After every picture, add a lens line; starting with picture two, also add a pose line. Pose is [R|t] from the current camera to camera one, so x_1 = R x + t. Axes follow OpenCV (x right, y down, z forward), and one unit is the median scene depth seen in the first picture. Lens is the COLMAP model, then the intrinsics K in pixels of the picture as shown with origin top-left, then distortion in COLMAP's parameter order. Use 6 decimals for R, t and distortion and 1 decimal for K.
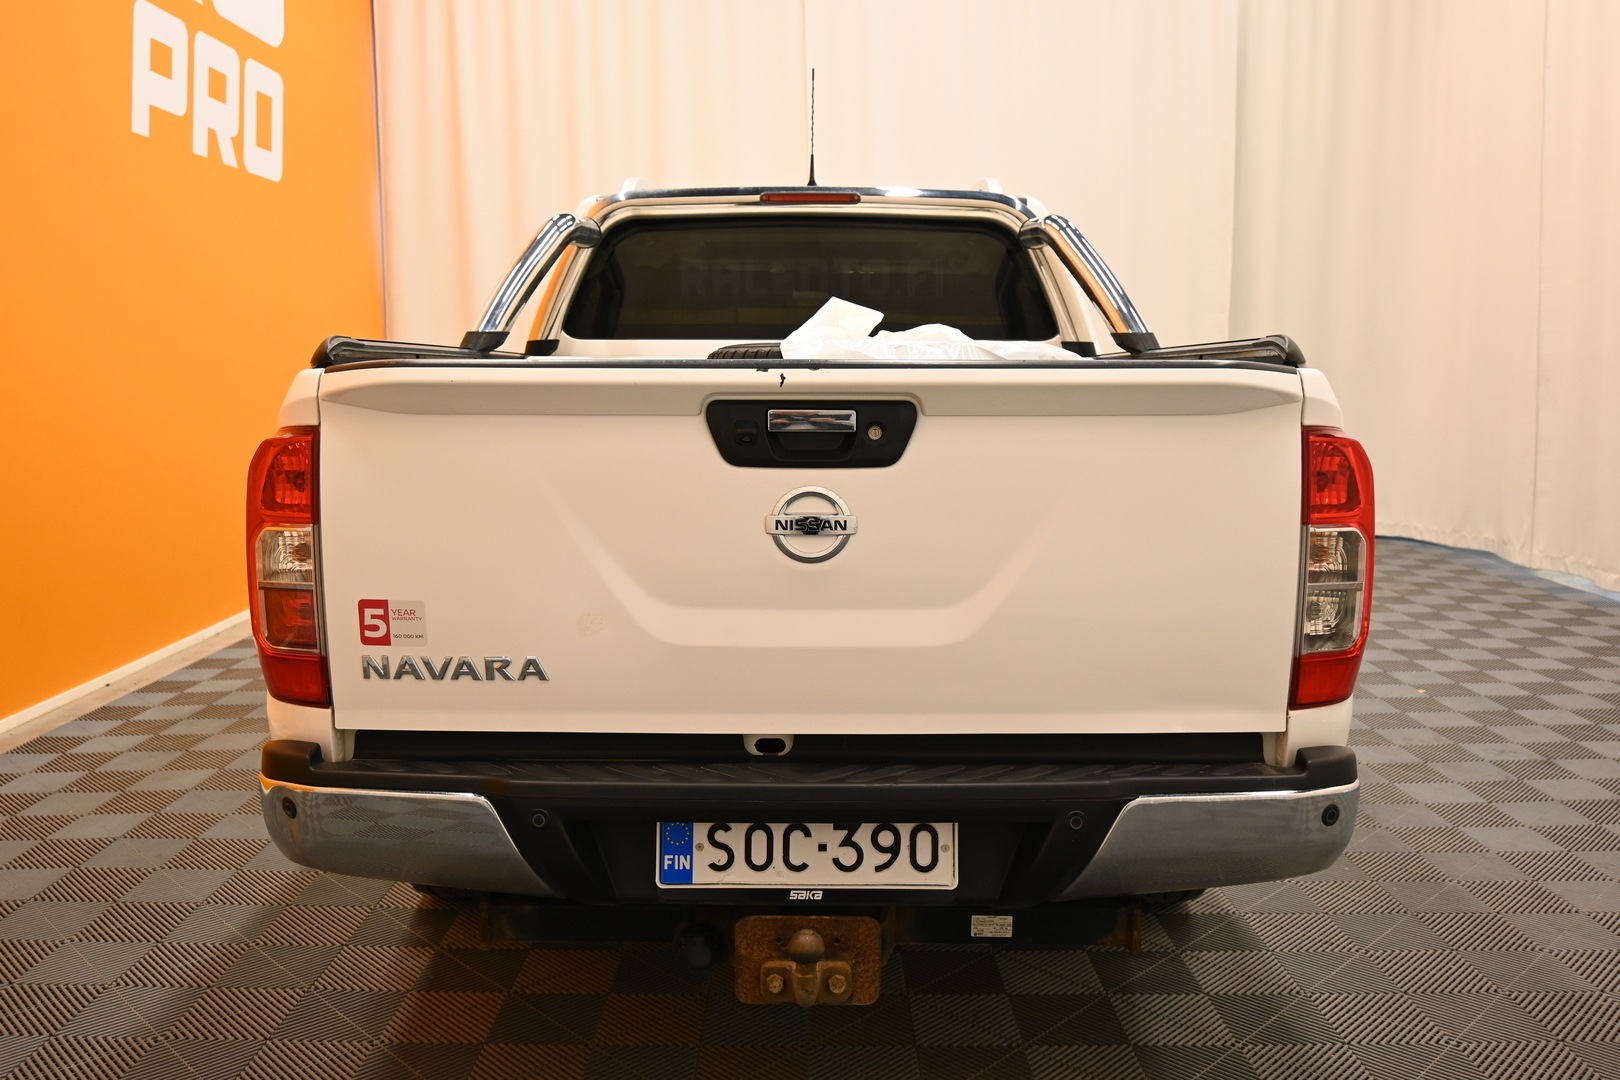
lens RADIAL K [[1348.6, 0, 810.6], [0, 1348.6, 544.0], [0, 0, 1]] dist [0.005917, 0.055663]
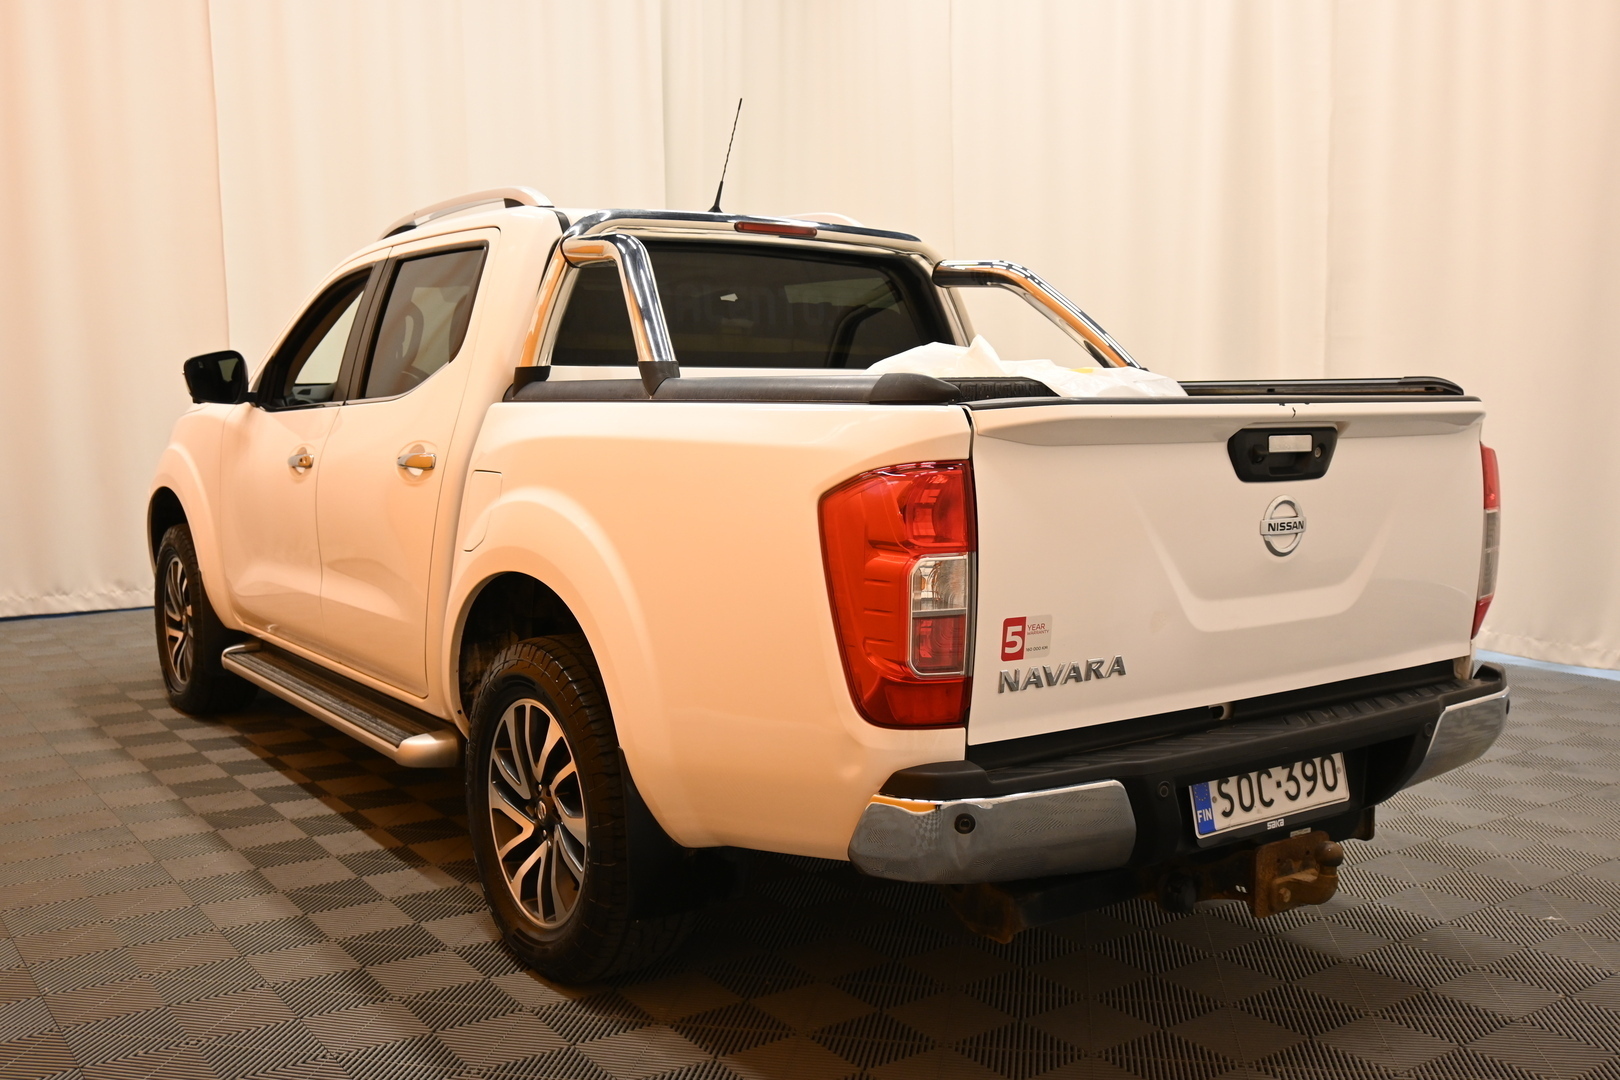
lens RADIAL K [[1535.0, 0, 828.4], [0, 1535.0, 581.4], [0, 0, 1]] dist [0.090491, 0.000000]
pose [[0.782638, -0.073309, 0.618145, -1.193073], [0.076273, 0.996852, 0.021652, -0.025769], [-0.617786, 0.030202, 0.785766, 0.123522]]
